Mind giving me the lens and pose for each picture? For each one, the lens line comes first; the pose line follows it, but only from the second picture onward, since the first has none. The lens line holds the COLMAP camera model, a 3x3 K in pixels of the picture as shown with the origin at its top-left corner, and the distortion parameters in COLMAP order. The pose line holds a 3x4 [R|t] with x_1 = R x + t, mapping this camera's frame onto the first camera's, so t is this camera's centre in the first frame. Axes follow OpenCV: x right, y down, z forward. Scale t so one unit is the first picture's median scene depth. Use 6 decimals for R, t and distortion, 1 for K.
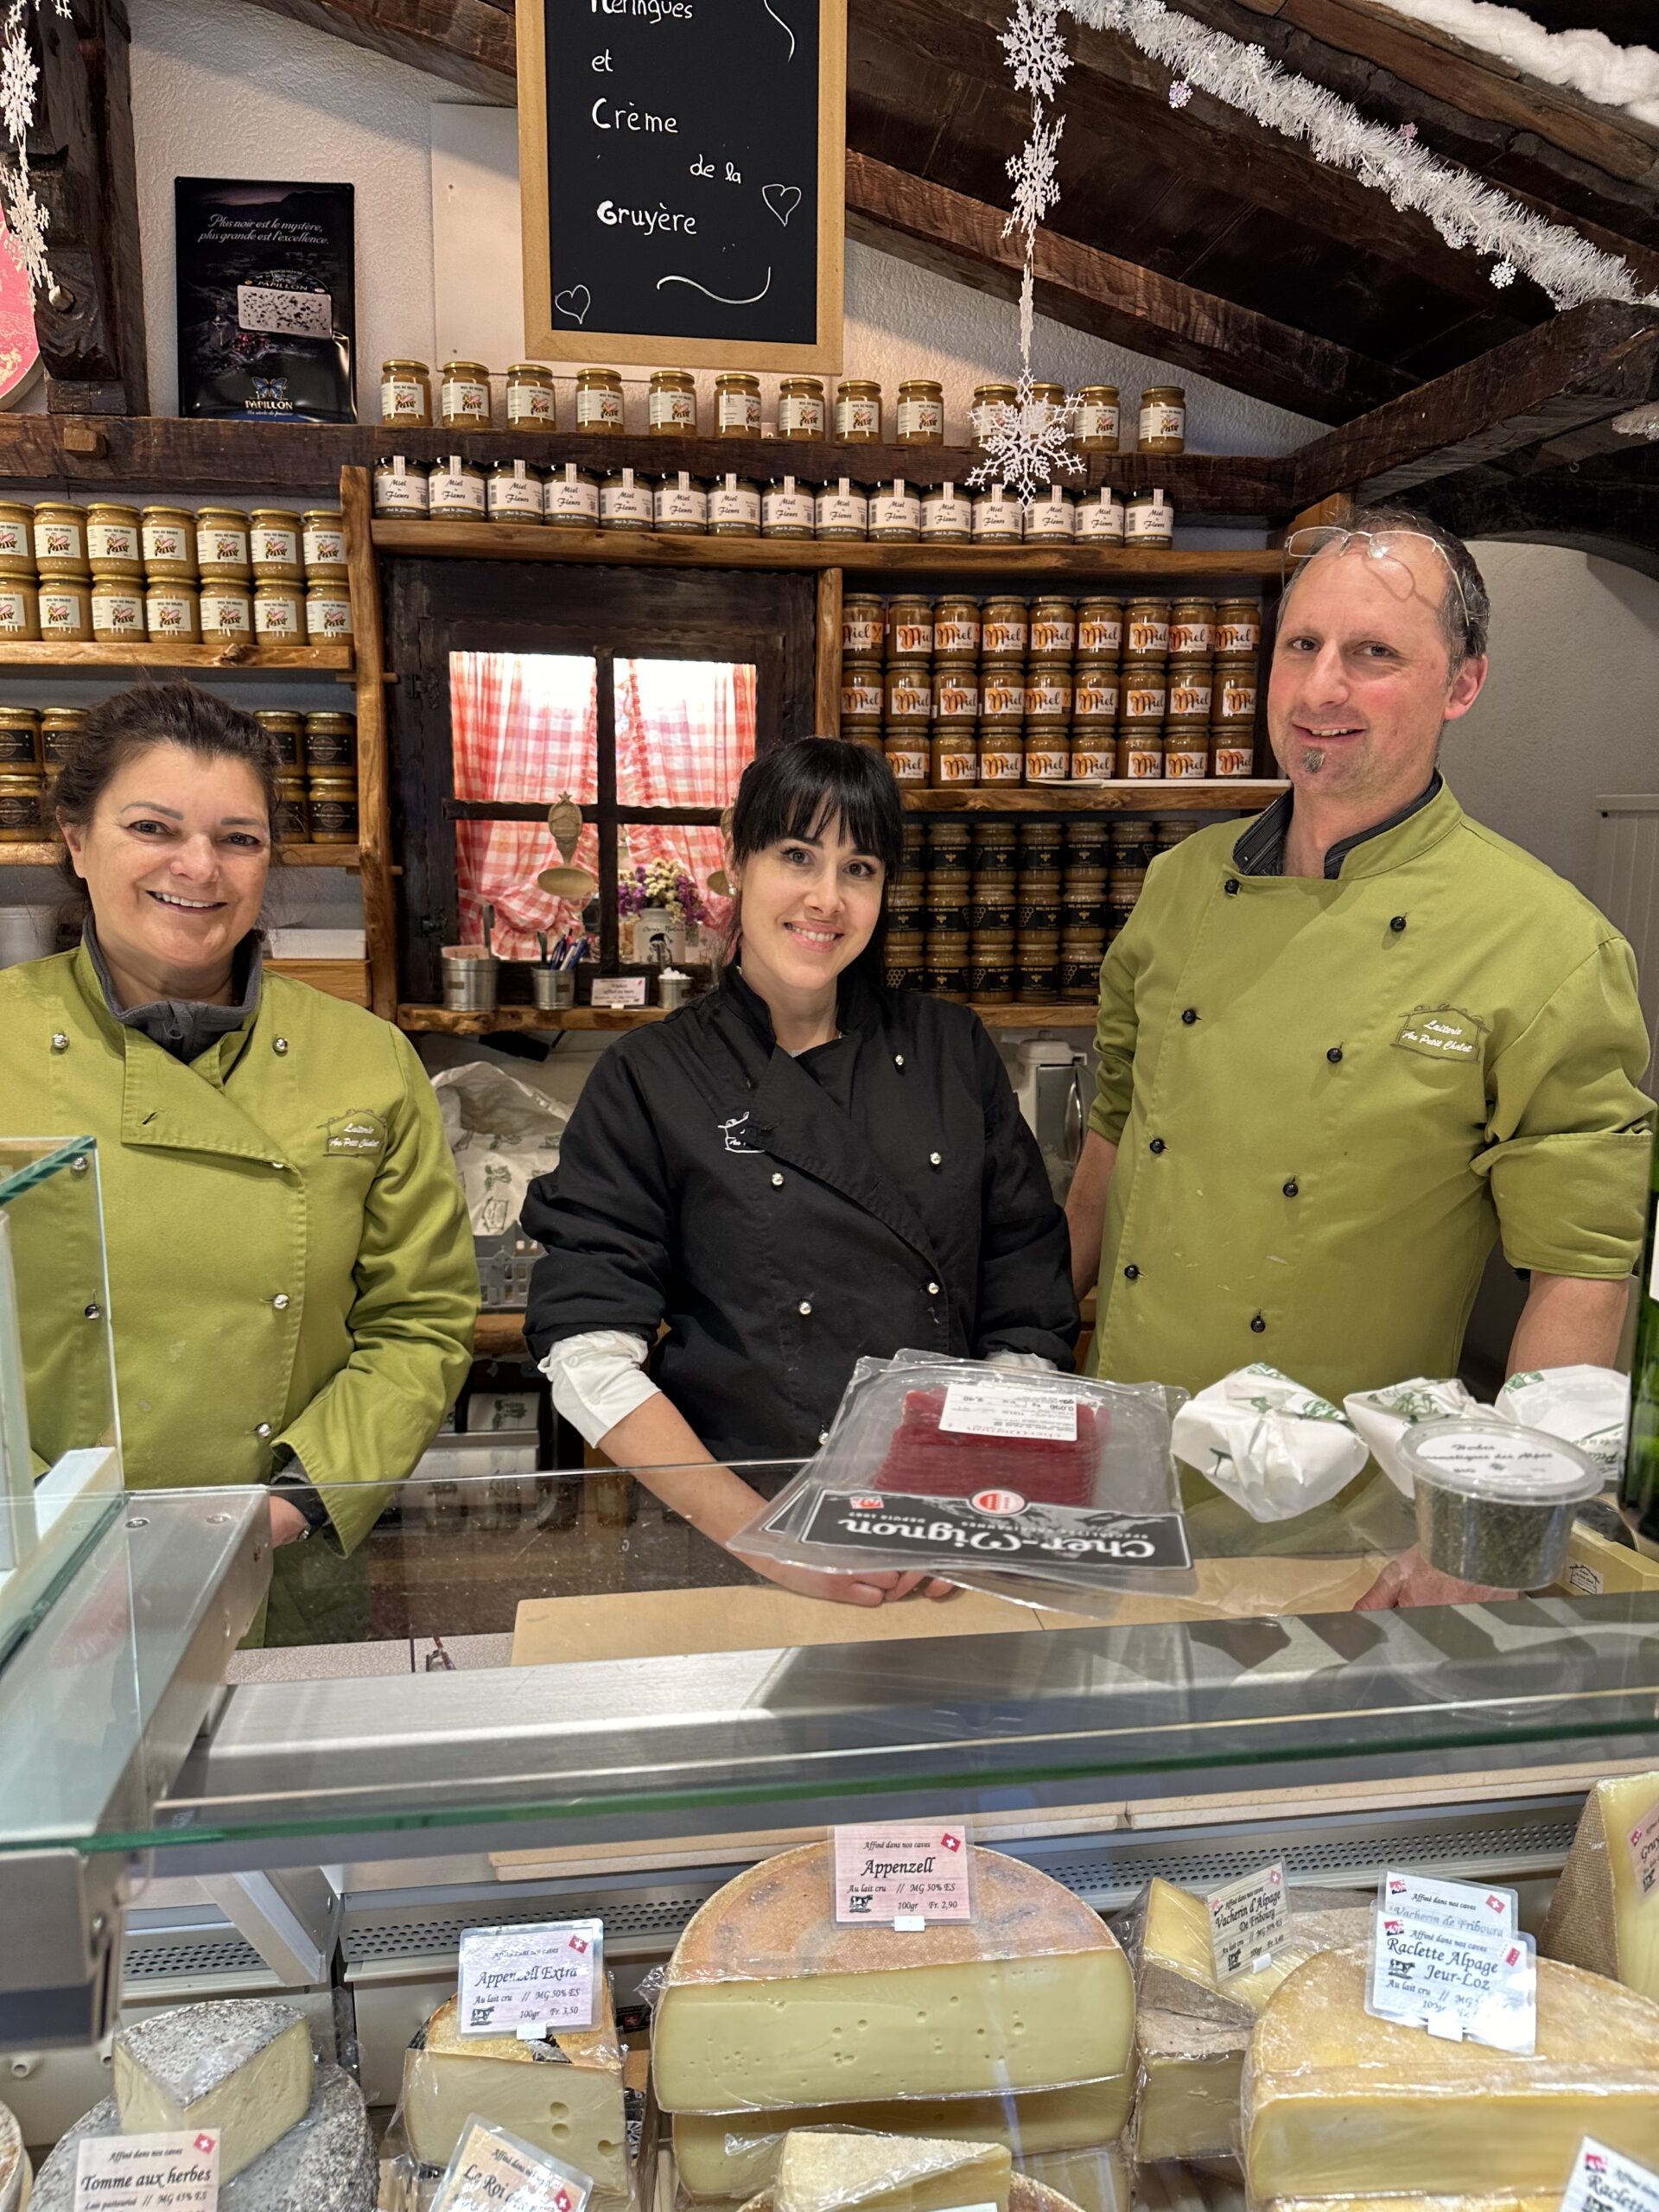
lens RADIAL K [[1664.8, 0, 829.5], [0, 1664.8, 1106.0], [0, 0, 1]] dist [0.001236, -0.003168]
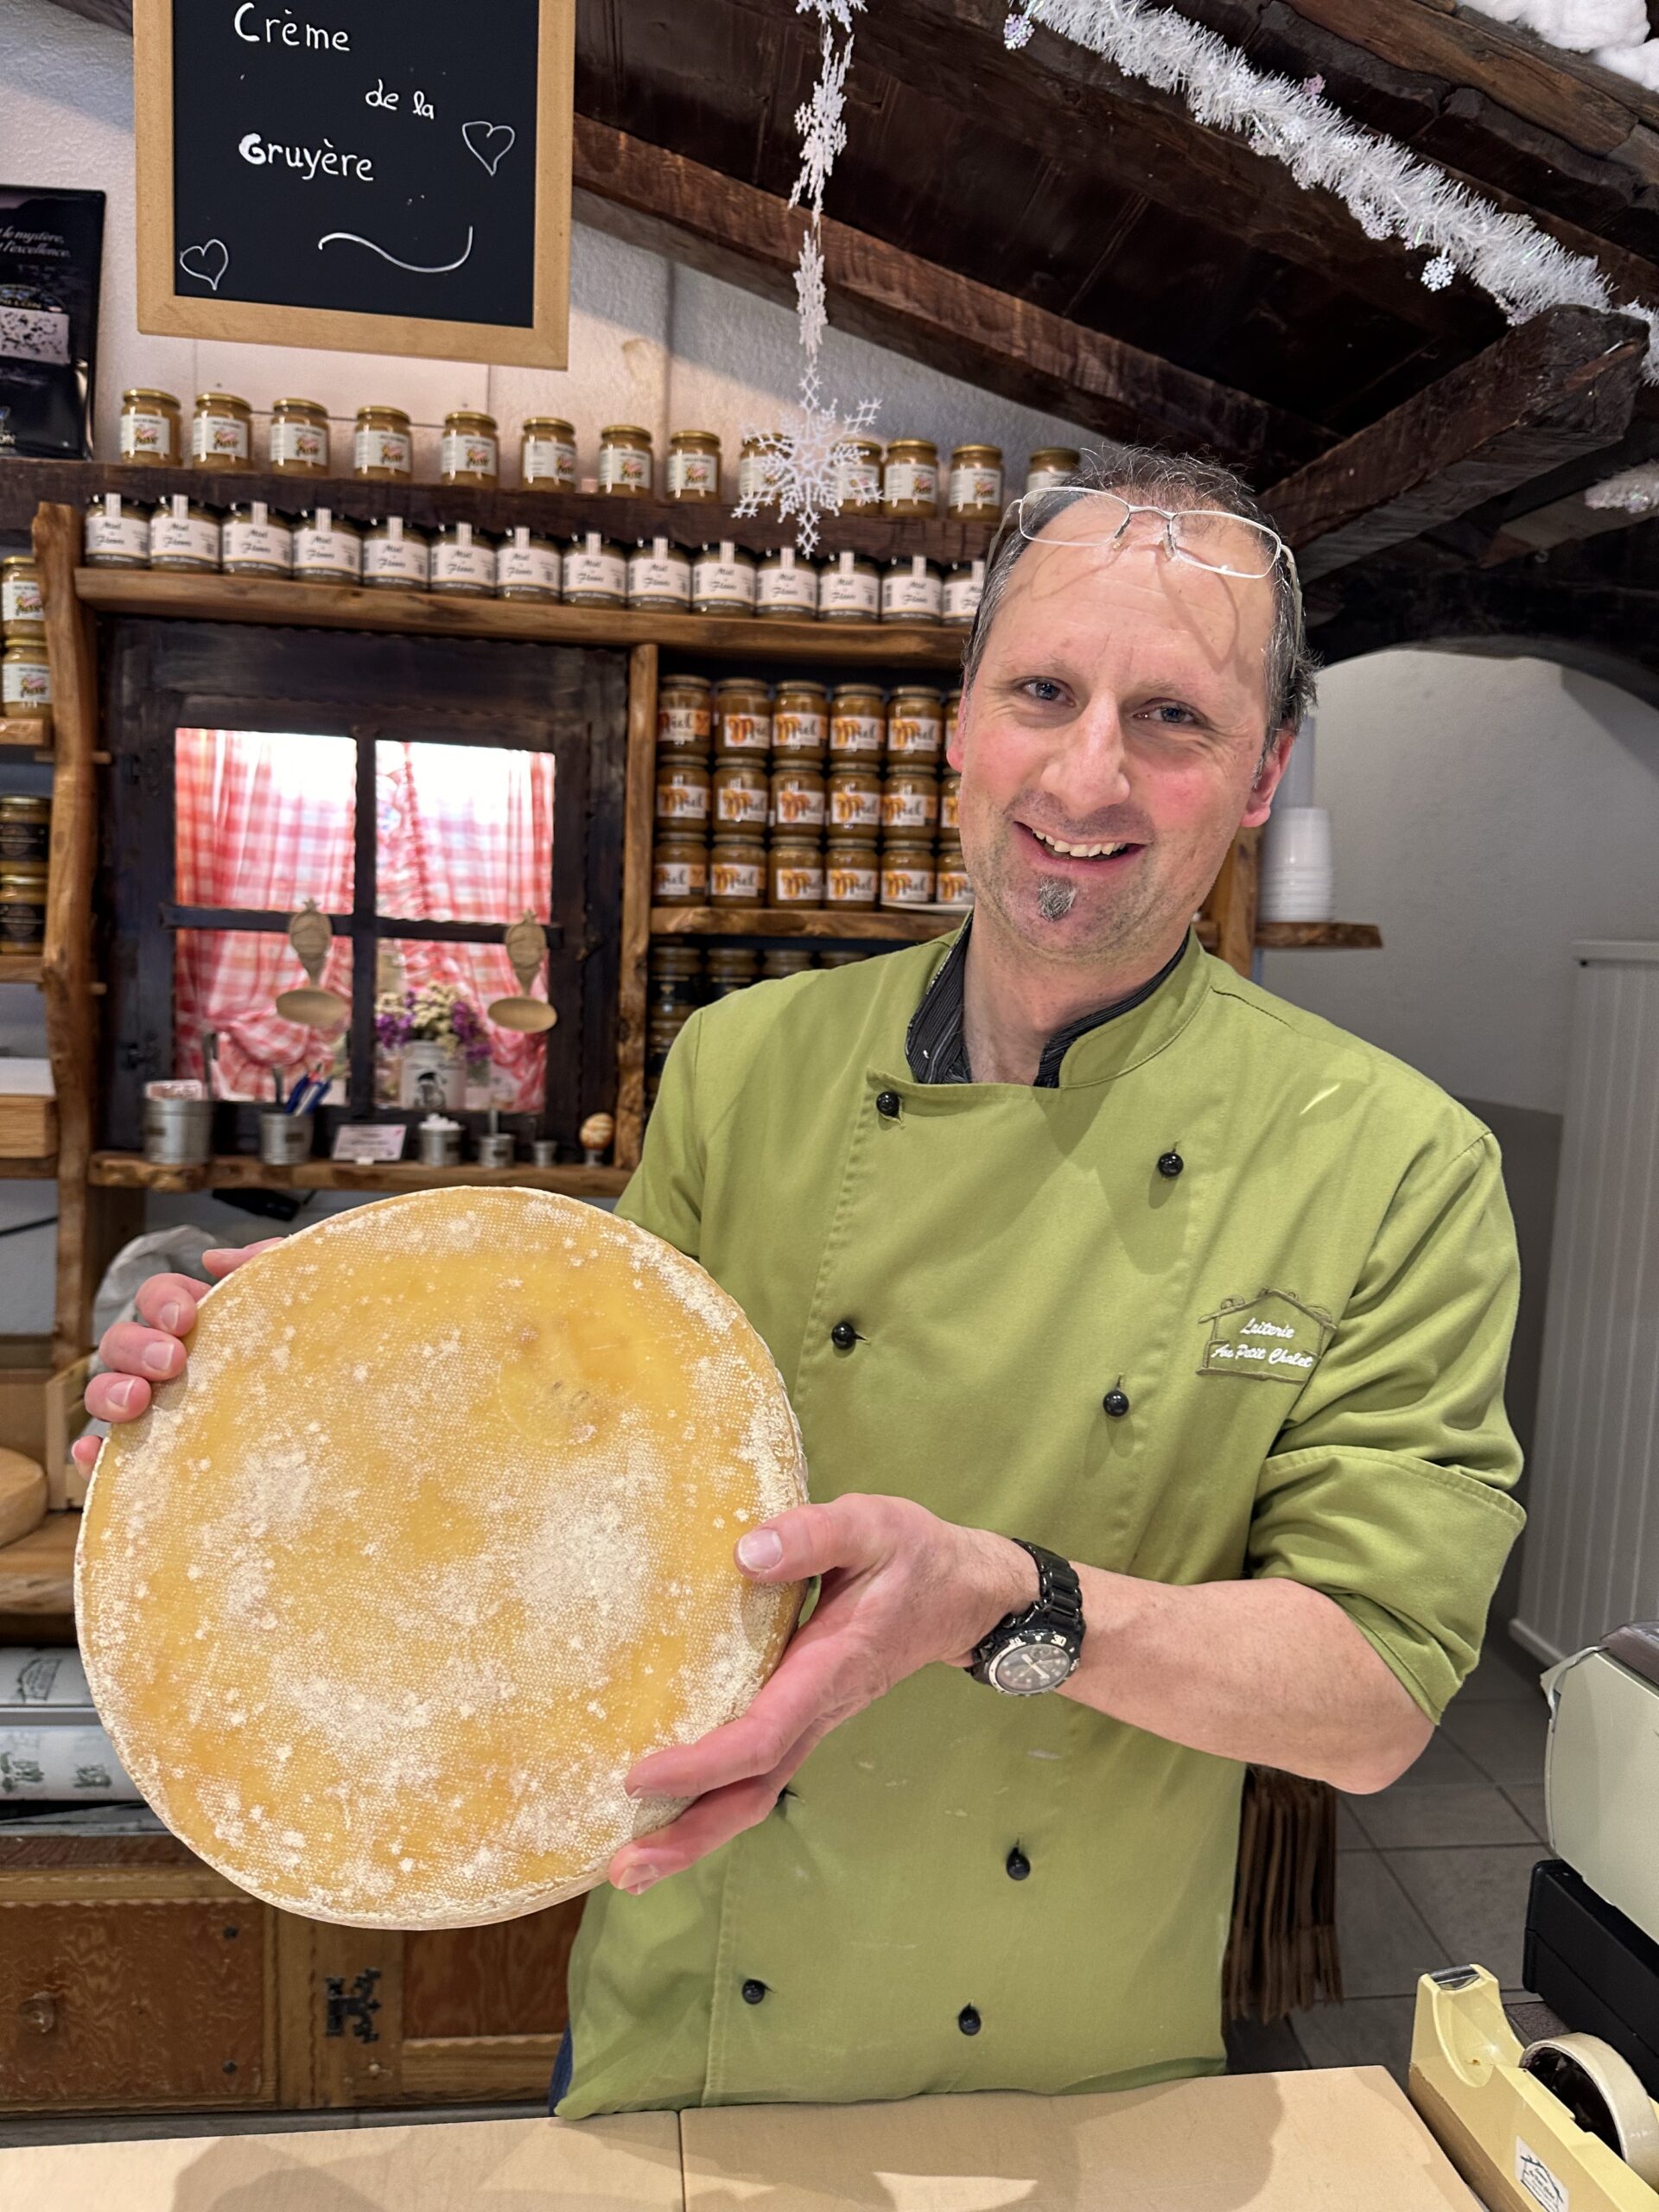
lens RADIAL K [[1571.7, 0, 829.5], [0, 1571.7, 1106.0], [0, 0, 1]] dist [-0.006059, -0.008389]
pose [[0.999258, 0.033287, -0.019354, 0.118831], [-0.034477, 0.997302, -0.064803, -0.044888], [0.017145, 0.065422, 0.997710, 0.235282]]
